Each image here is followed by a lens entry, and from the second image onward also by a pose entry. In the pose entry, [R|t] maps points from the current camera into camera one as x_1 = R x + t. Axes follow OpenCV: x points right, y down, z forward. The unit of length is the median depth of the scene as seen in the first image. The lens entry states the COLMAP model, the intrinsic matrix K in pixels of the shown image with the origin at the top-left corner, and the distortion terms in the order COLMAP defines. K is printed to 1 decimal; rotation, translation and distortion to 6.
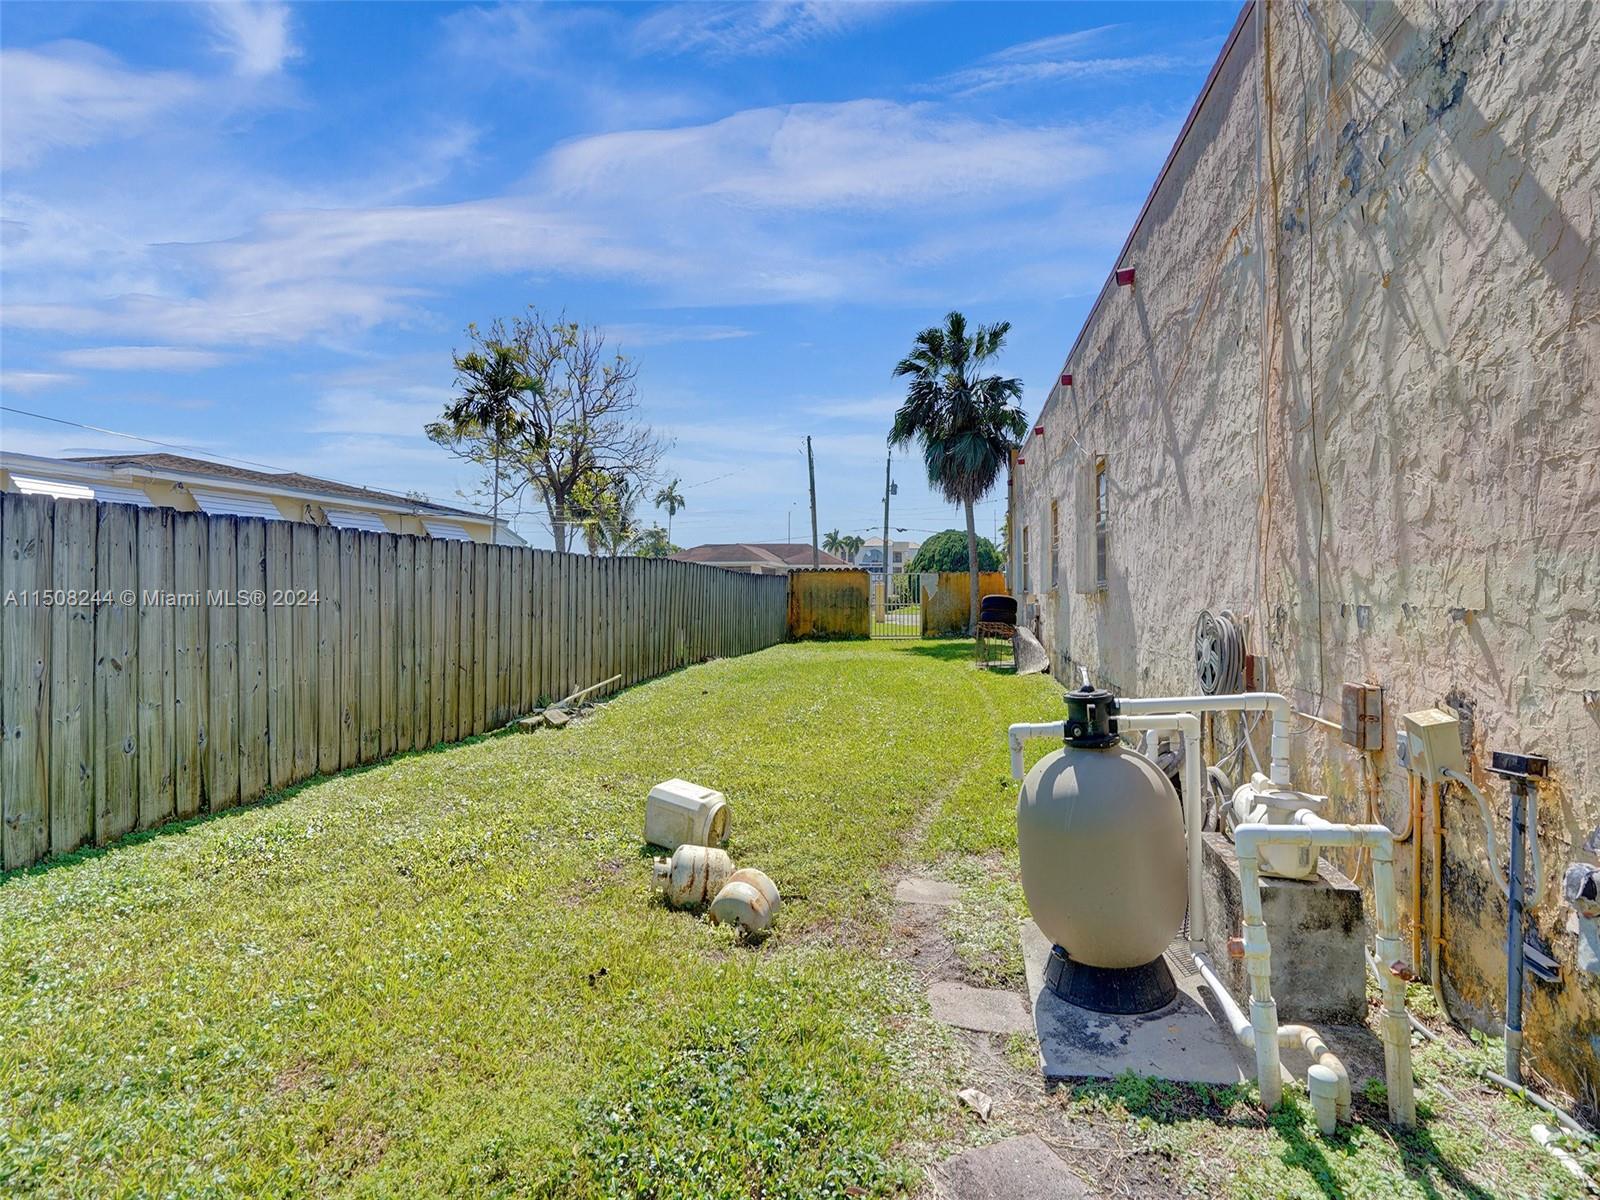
lens RADIAL K [[750.8, 0, 795.4], [0, 750.8, 594.6], [0, 0, 1]] dist [-0.015417, 0.001371]
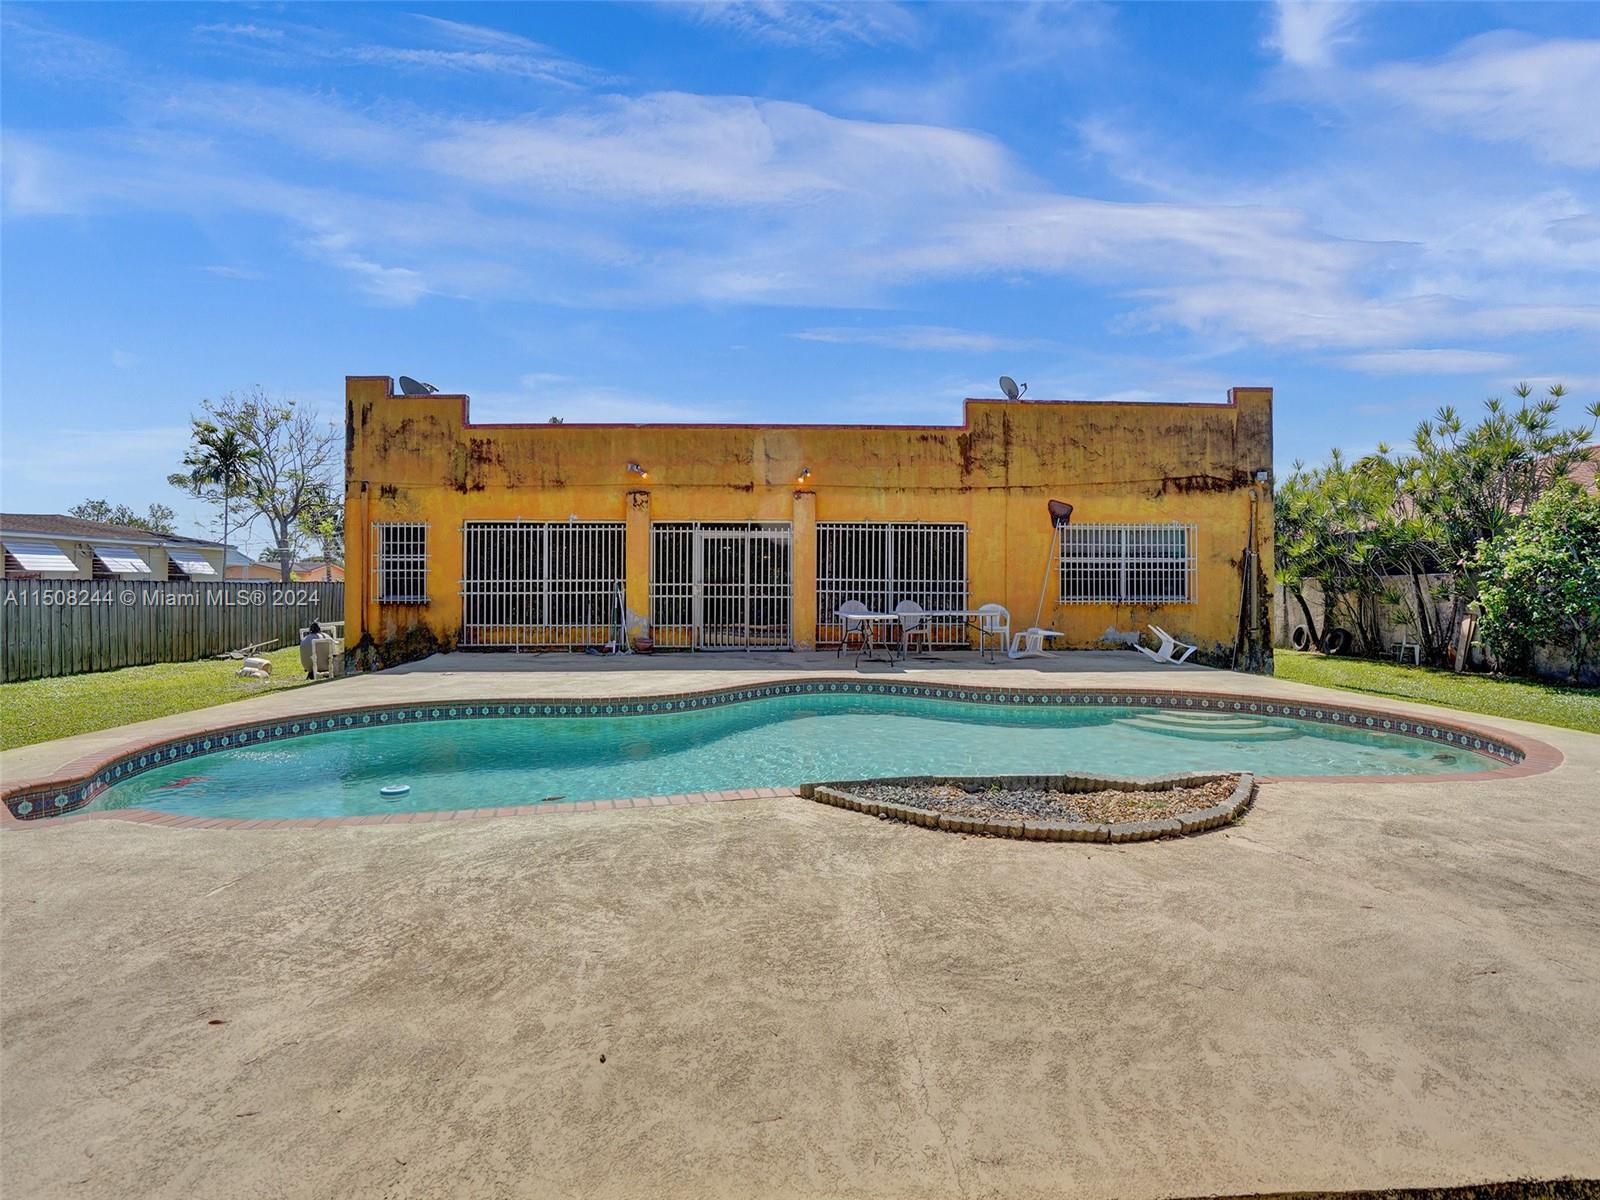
lens RADIAL K [[750.8, 0, 805.6], [0, 750.8, 591.4], [0, 0, 1]] dist [-0.015417, 0.001371]
pose [[0.969075, -0.007726, 0.246645, 0.885059], [0.007080, 0.999969, 0.003504, -0.029561], [-0.246664, -0.001649, 0.969100, -1.791200]]
